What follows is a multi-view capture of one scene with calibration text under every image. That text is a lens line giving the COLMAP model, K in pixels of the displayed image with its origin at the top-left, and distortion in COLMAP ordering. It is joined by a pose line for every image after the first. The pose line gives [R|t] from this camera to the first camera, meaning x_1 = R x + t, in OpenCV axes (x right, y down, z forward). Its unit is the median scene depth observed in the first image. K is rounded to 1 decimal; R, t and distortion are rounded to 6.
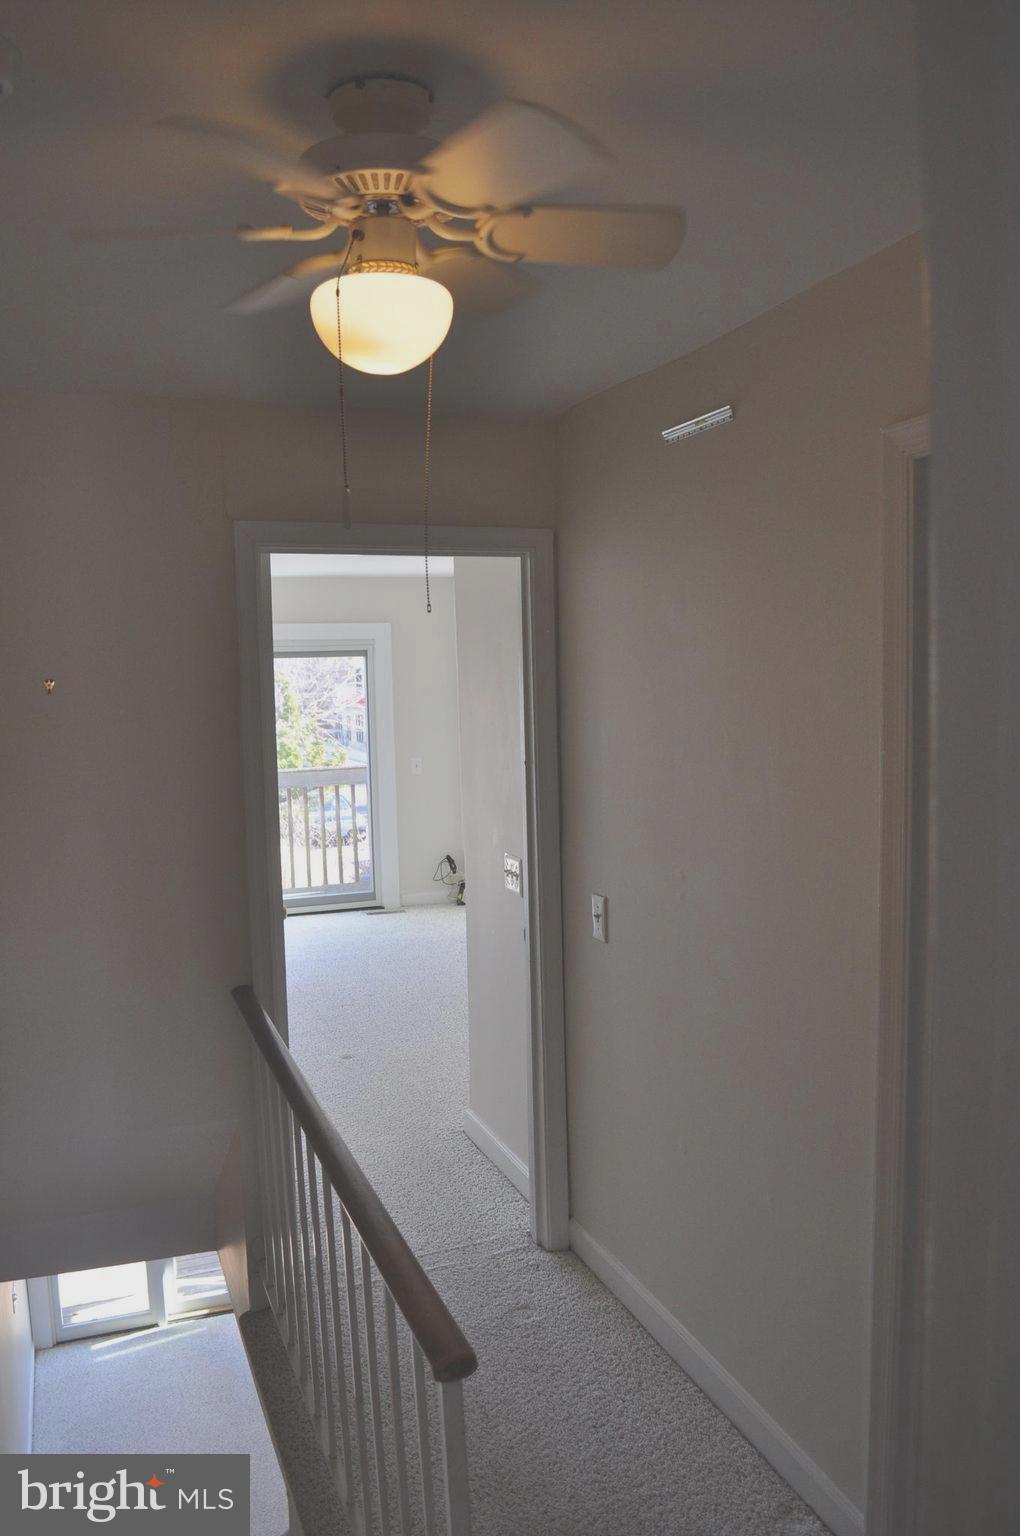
lens RADIAL K [[1224.0, 0, 510.0], [0, 1224.0, 768.0], [0, 0, 1]] dist [-0.079753, 0.003589]
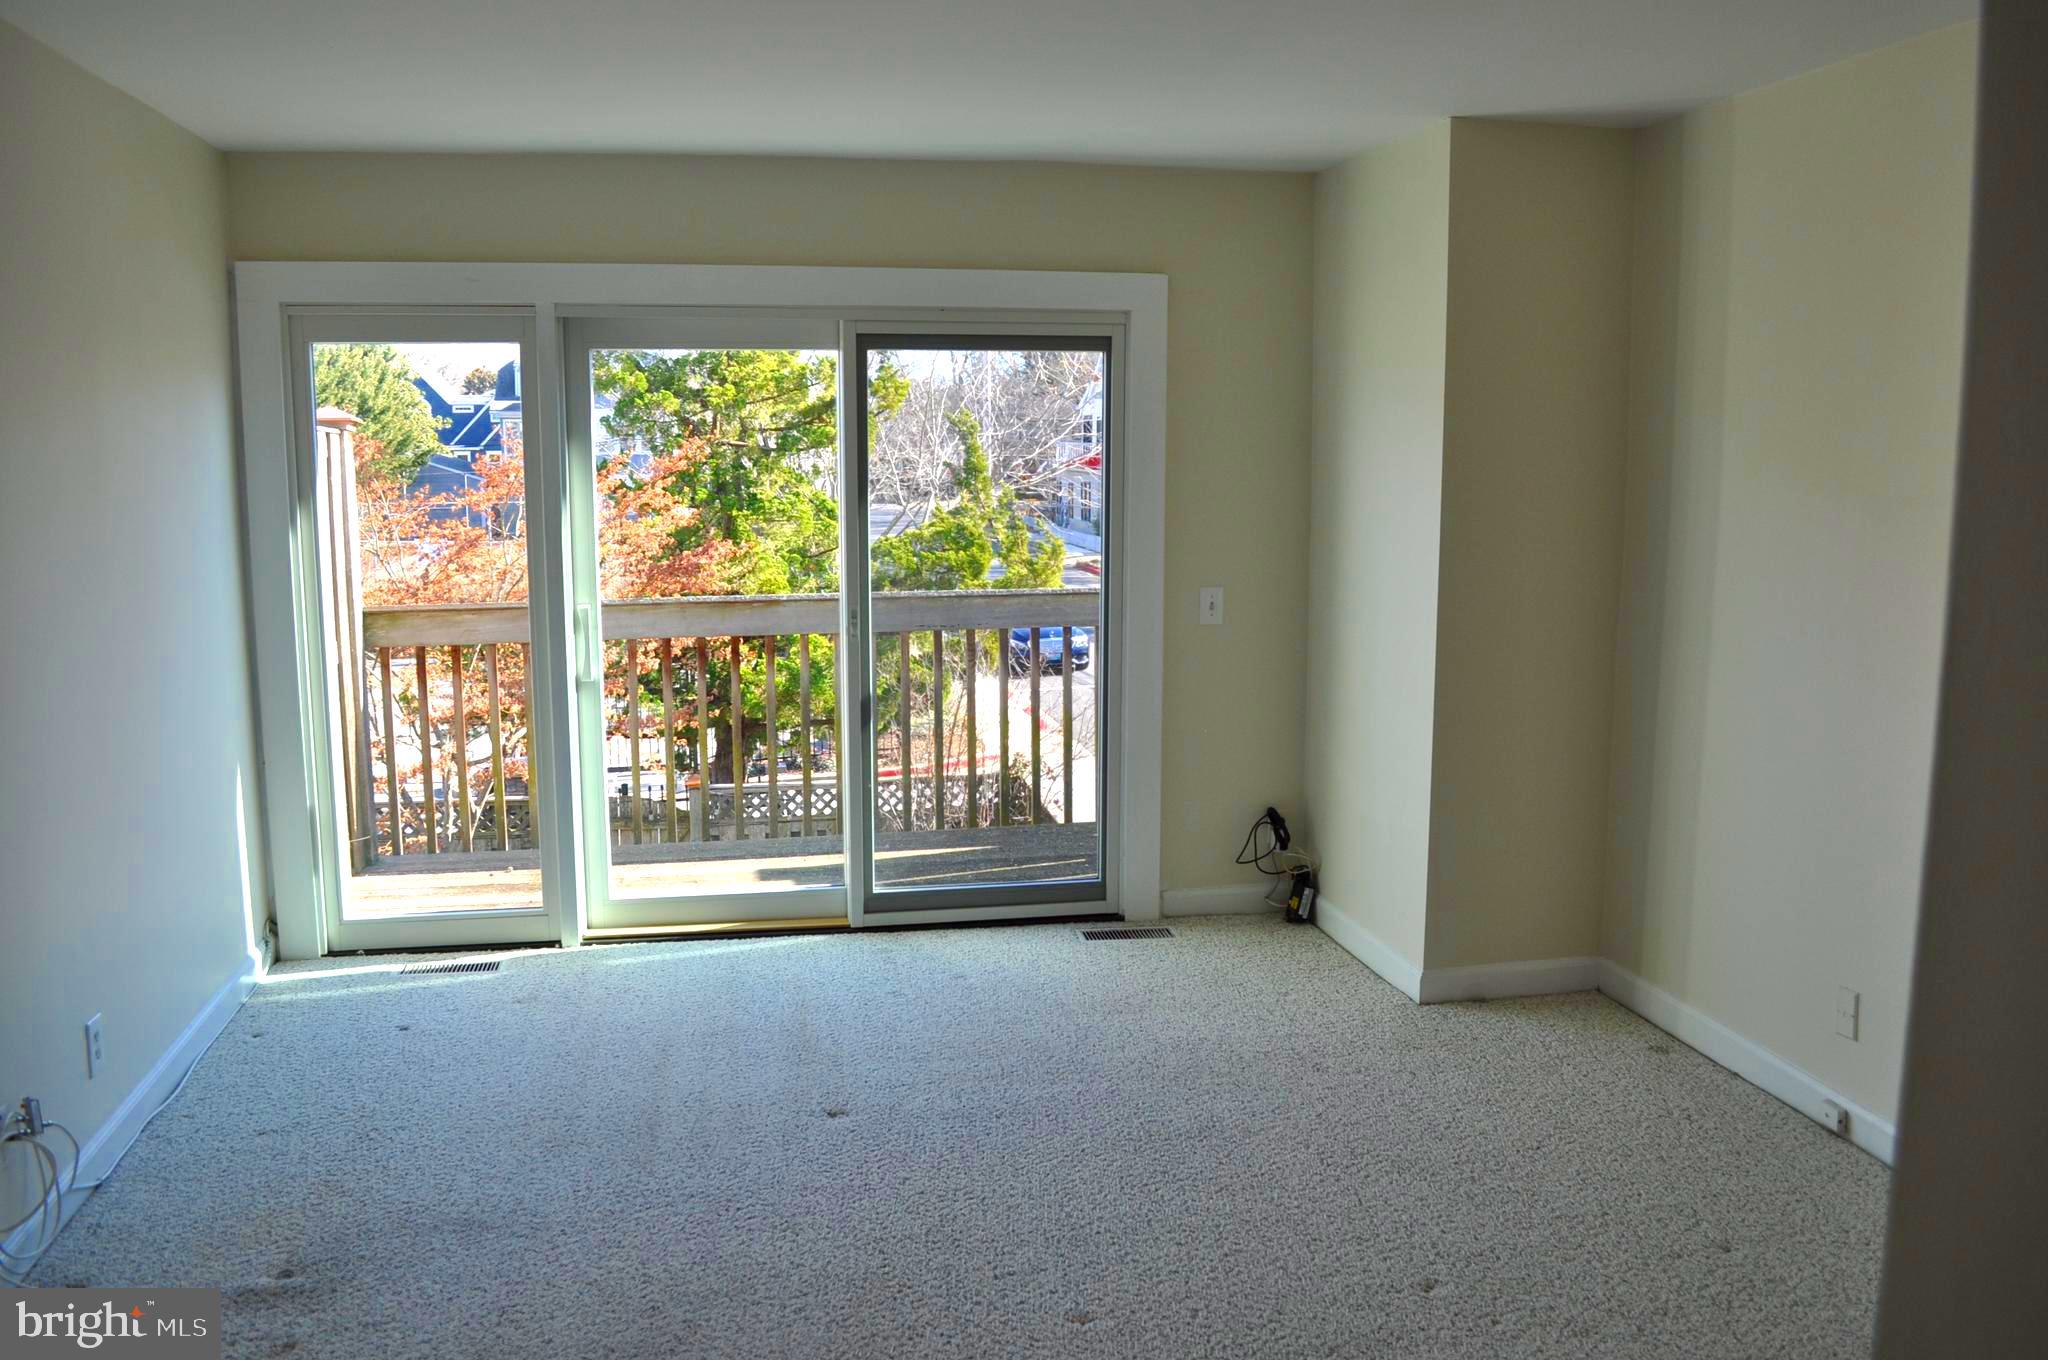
lens RADIAL K [[1632.0, 0, 1024.0], [0, 1632.0, 680.0], [0, 0, 1]] dist [-0.079753, 0.003589]
pose [[0.986621, 0.051418, -0.154709, -0.048100], [-0.039514, 0.996086, 0.079060, -0.017835], [0.158169, -0.071889, 0.984792, 0.387200]]
